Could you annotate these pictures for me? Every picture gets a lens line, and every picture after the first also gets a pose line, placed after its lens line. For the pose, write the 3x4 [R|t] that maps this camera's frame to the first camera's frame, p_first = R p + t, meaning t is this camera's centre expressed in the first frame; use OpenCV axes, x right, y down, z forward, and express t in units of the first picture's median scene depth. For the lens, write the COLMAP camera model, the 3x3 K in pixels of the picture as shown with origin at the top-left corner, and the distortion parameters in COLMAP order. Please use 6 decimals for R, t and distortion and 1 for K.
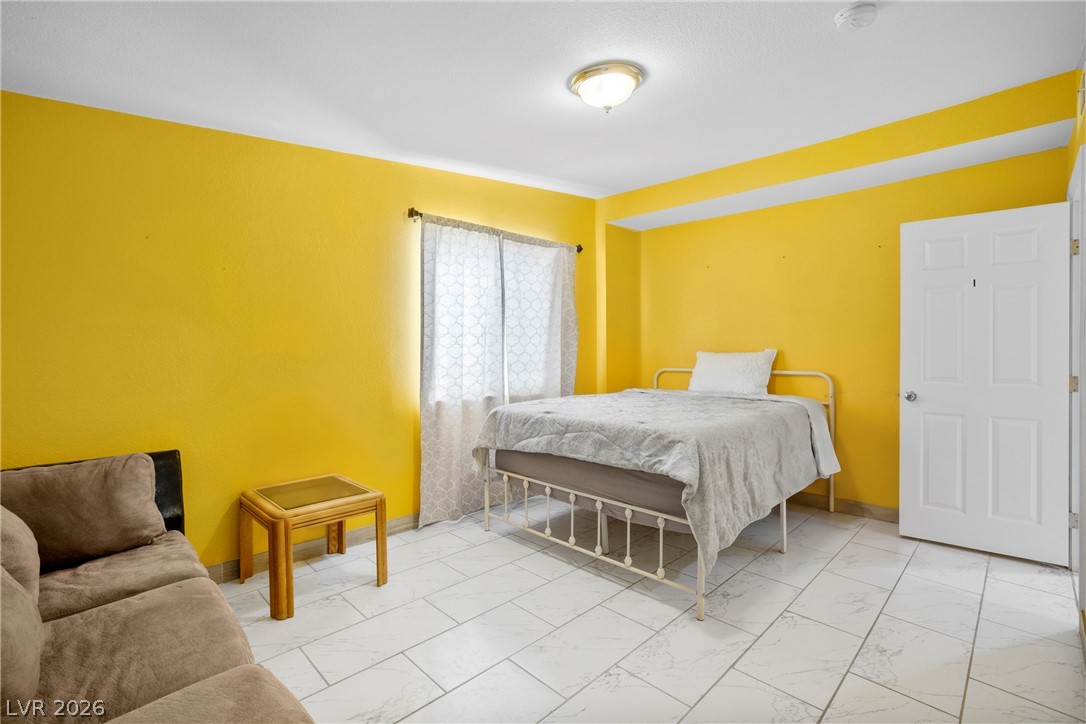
lens RADIAL K [[469.1, 0, 543.8], [0, 469.1, 353.8], [0, 0, 1]] dist [-0.025386, 0.000092]
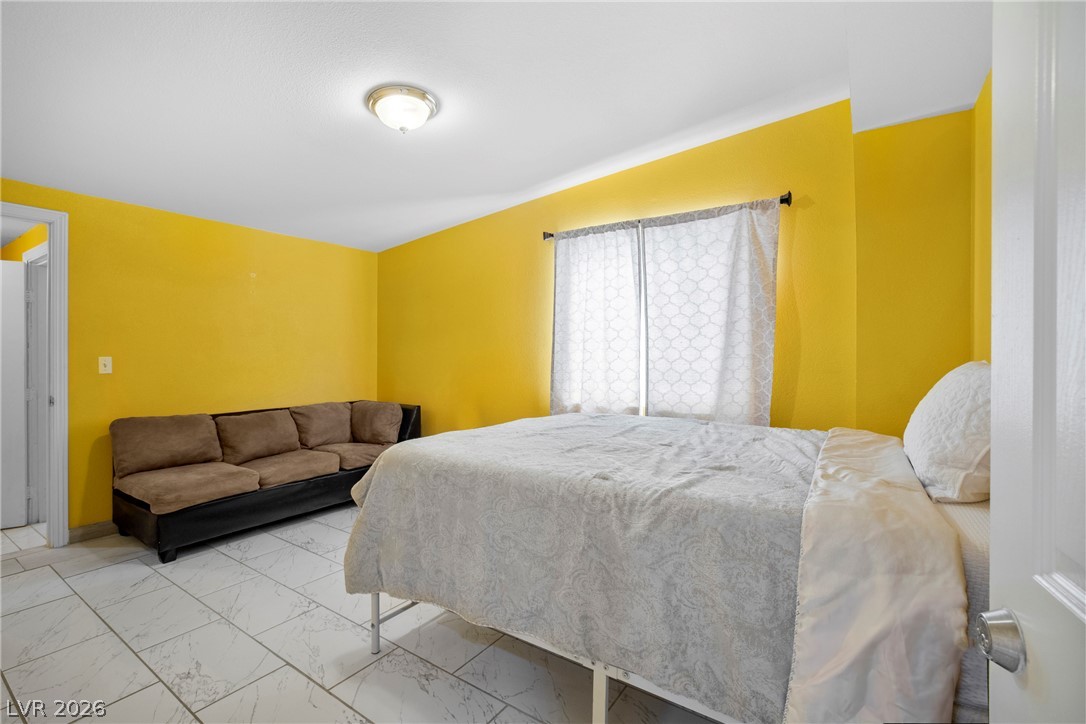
lens RADIAL K [[469.1, 0, 543.8], [0, 469.1, 353.8], [0, 0, 1]] dist [-0.025386, 0.000092]
pose [[0.238919, 0.006763, -0.971016, 0.726744], [-0.011469, 0.999926, 0.004142, -0.012415], [0.970972, 0.010147, 0.238979, 0.616993]]
